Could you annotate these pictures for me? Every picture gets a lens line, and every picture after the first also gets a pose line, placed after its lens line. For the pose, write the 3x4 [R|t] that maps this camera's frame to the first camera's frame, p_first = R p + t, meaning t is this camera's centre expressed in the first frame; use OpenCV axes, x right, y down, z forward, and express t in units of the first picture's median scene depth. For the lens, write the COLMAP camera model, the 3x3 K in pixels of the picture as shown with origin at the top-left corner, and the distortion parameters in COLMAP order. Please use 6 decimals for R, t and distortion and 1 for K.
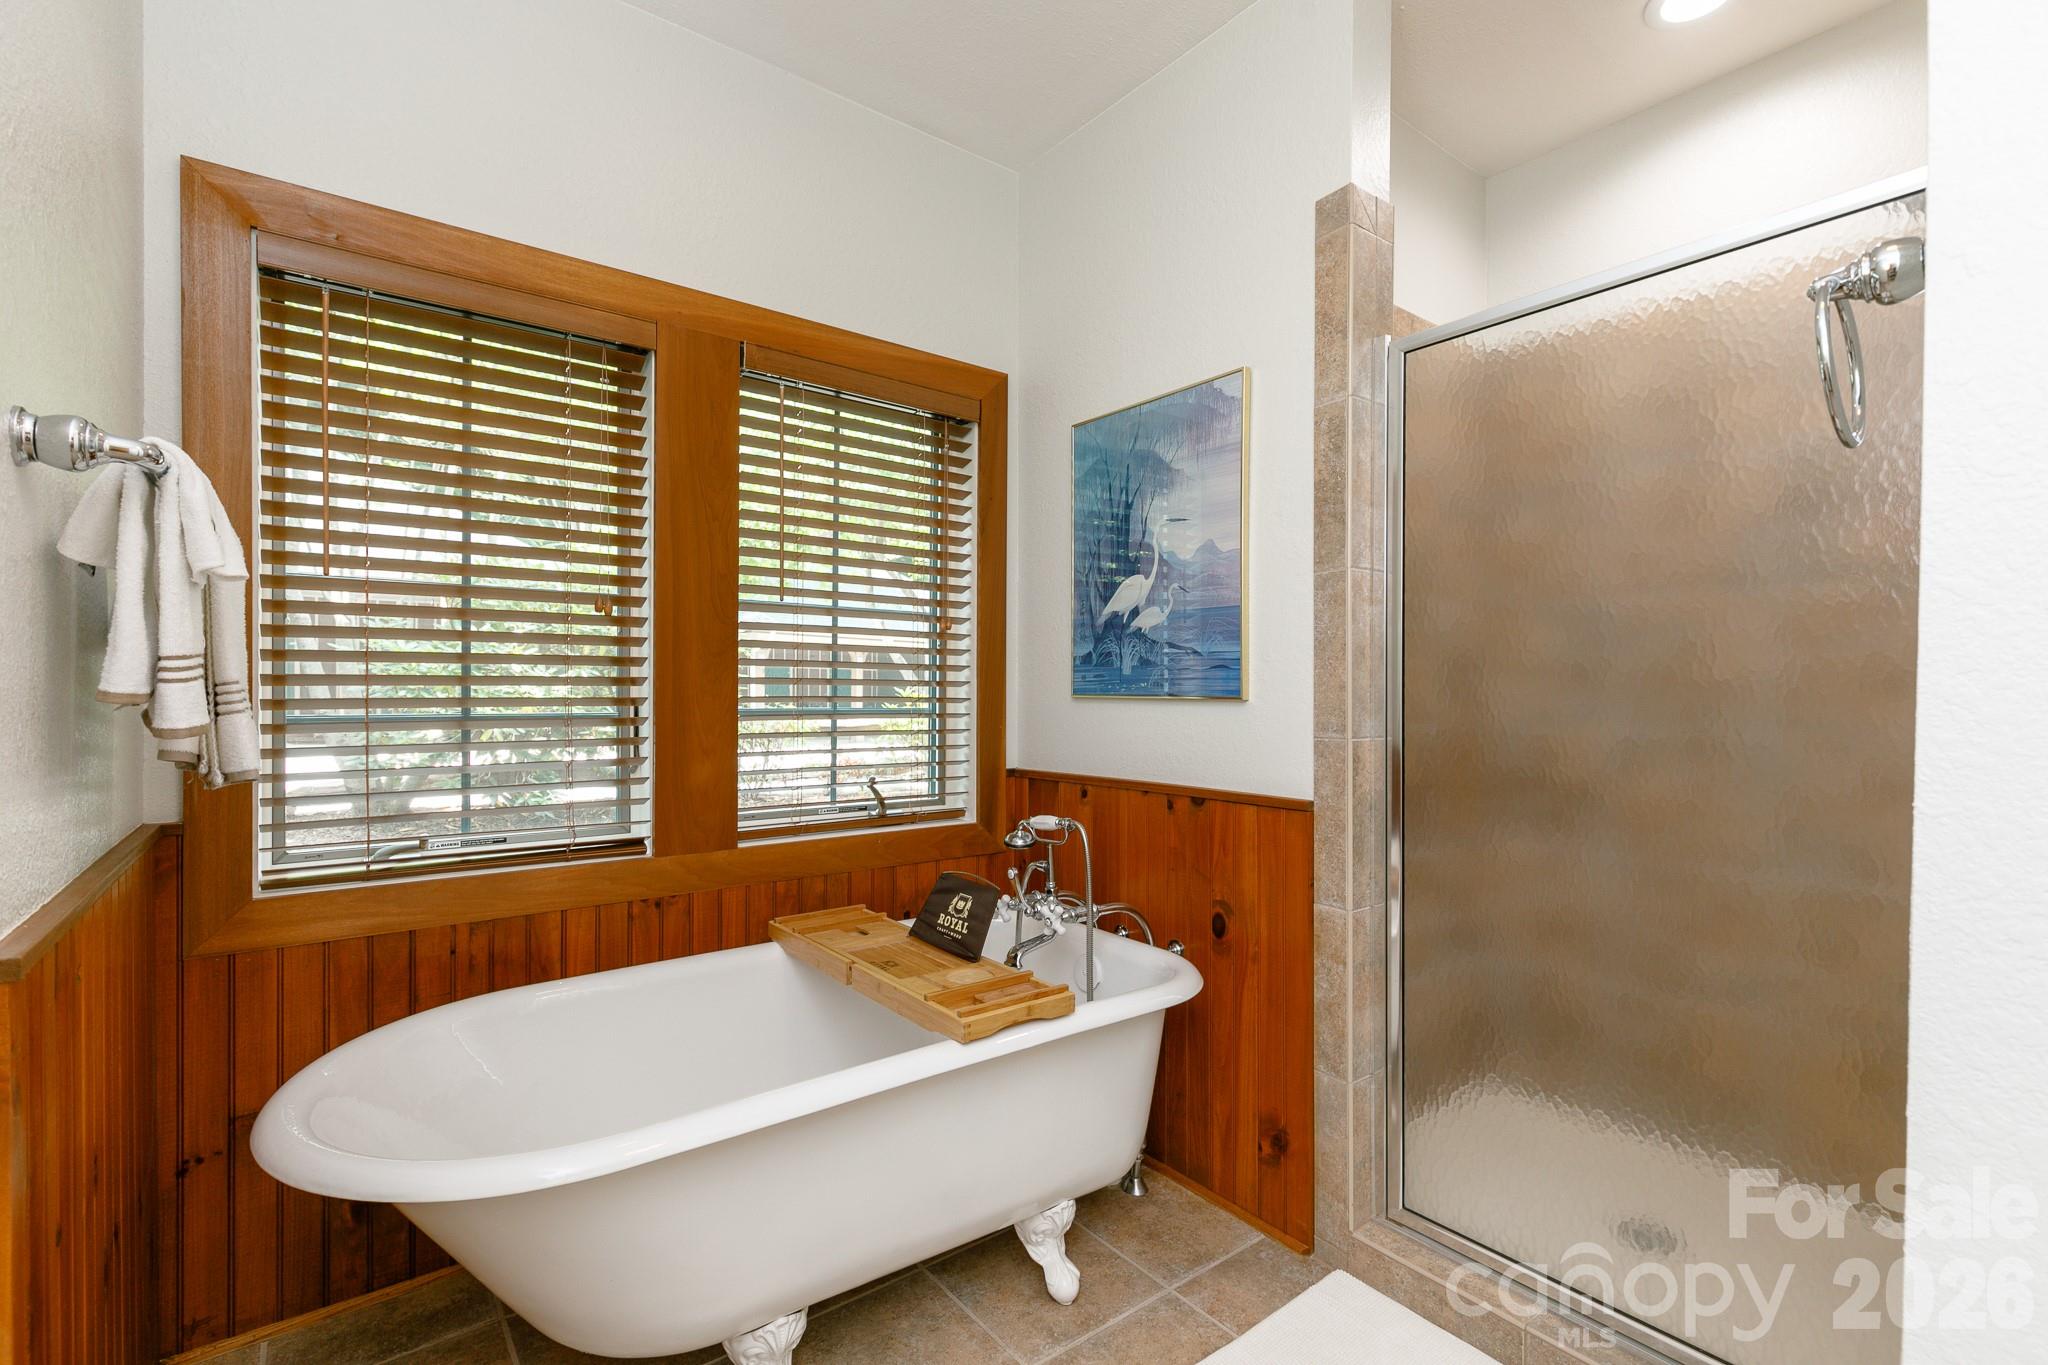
lens RADIAL K [[920.5, 0, 1018.2], [0, 920.5, 689.0], [0, 0, 1]] dist [0.004065, -0.001642]
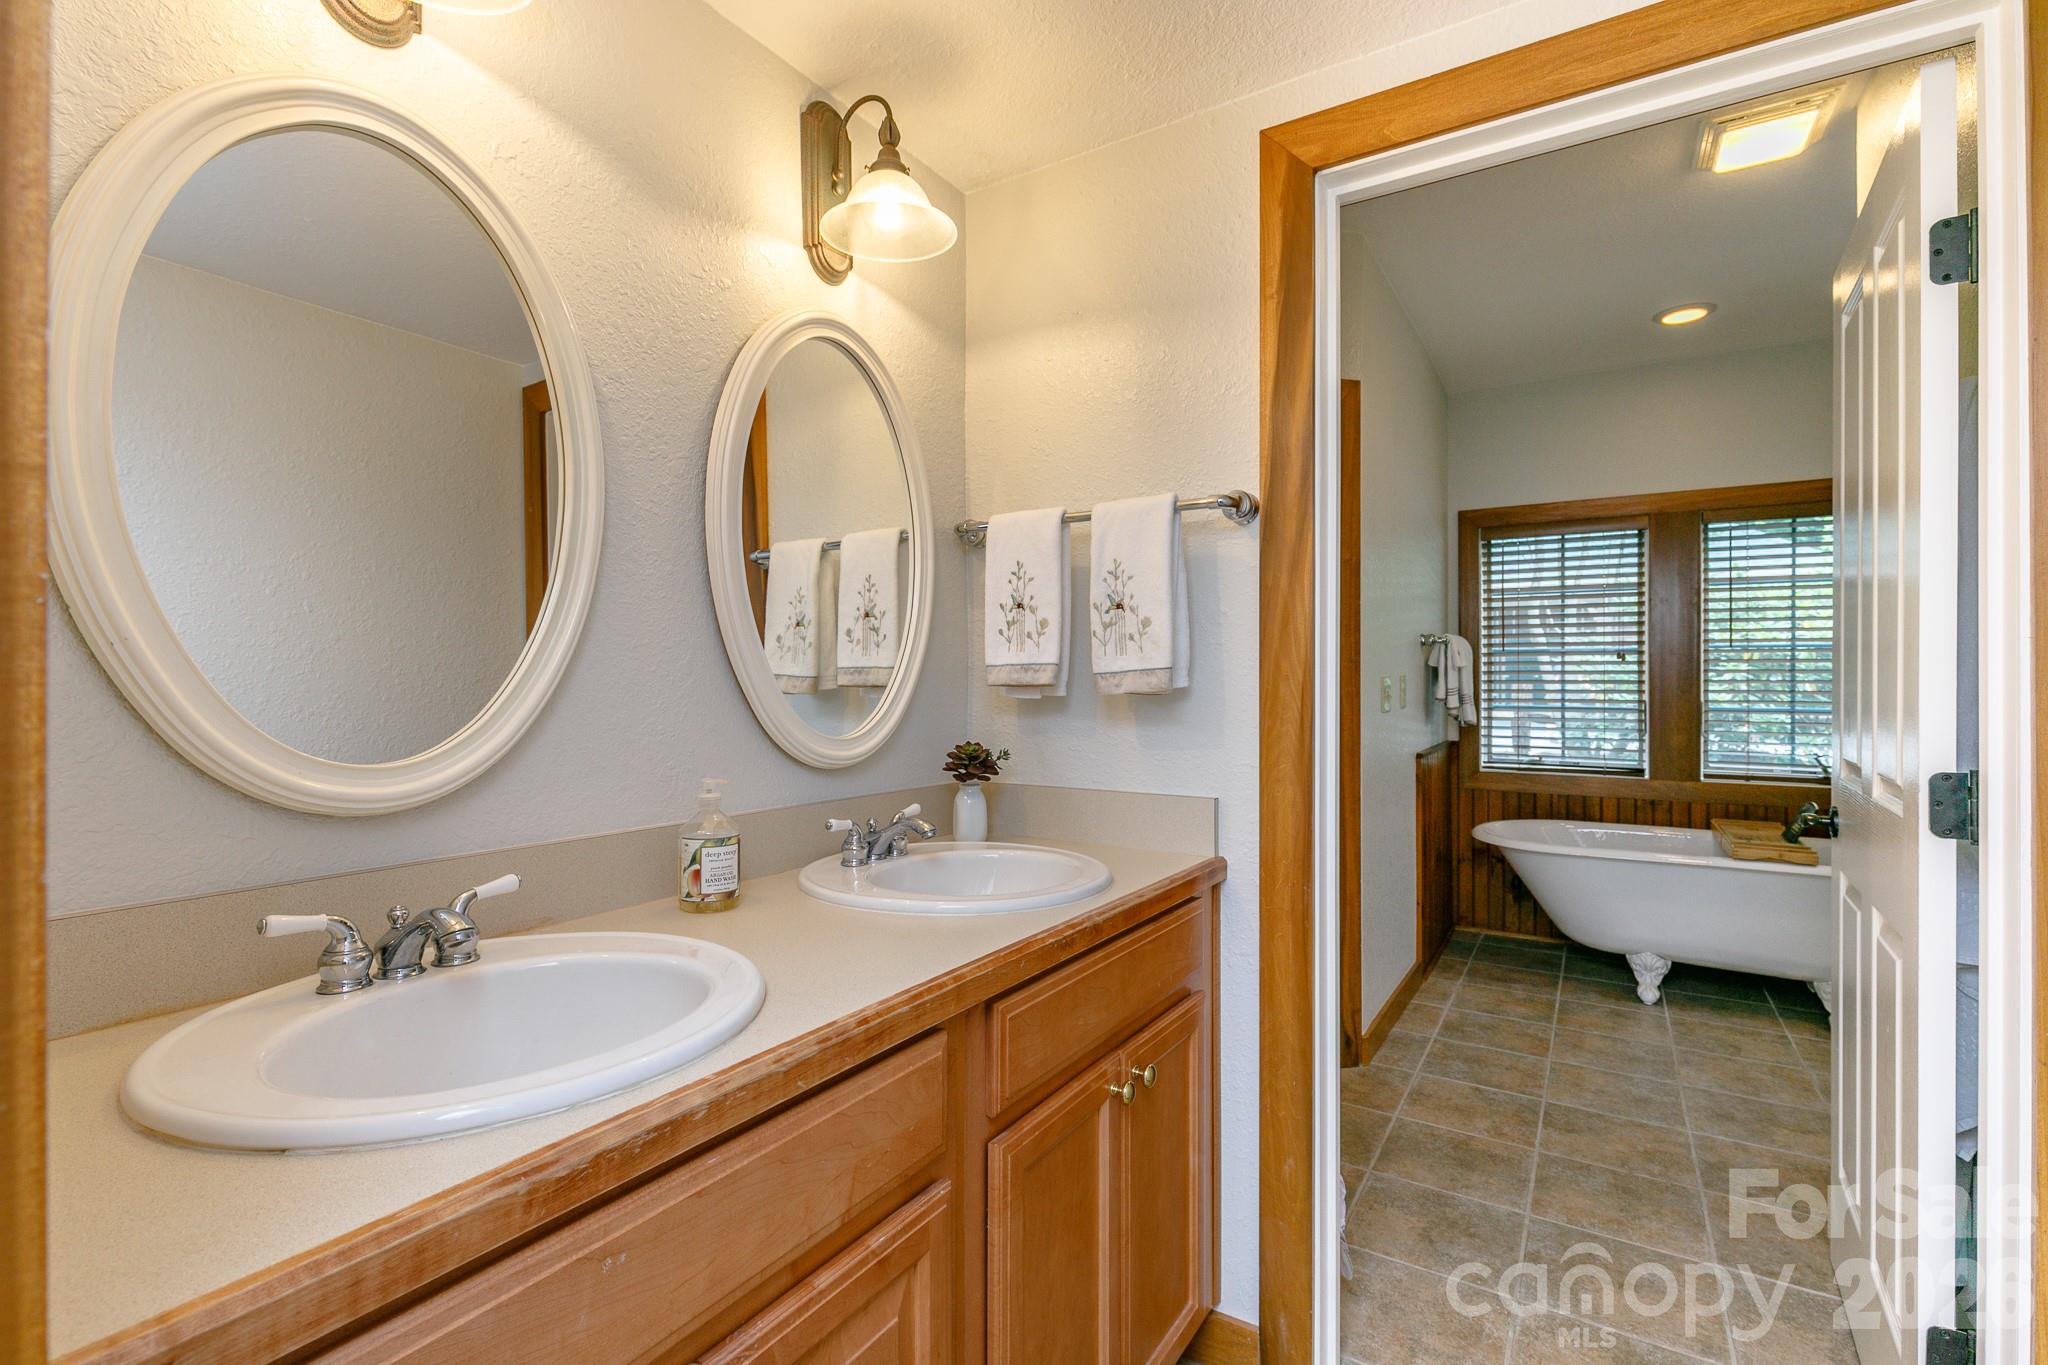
lens RADIAL K [[920.5, 0, 1016.7], [0, 920.5, 678.7], [0, 0, 1]] dist [0.004065, -0.001642]
pose [[0.352142, 0.002816, -0.935942, 1.221498], [0.000080, 0.999995, 0.003039, -0.053735], [0.935947, -0.001145, 0.352140, -1.225477]]
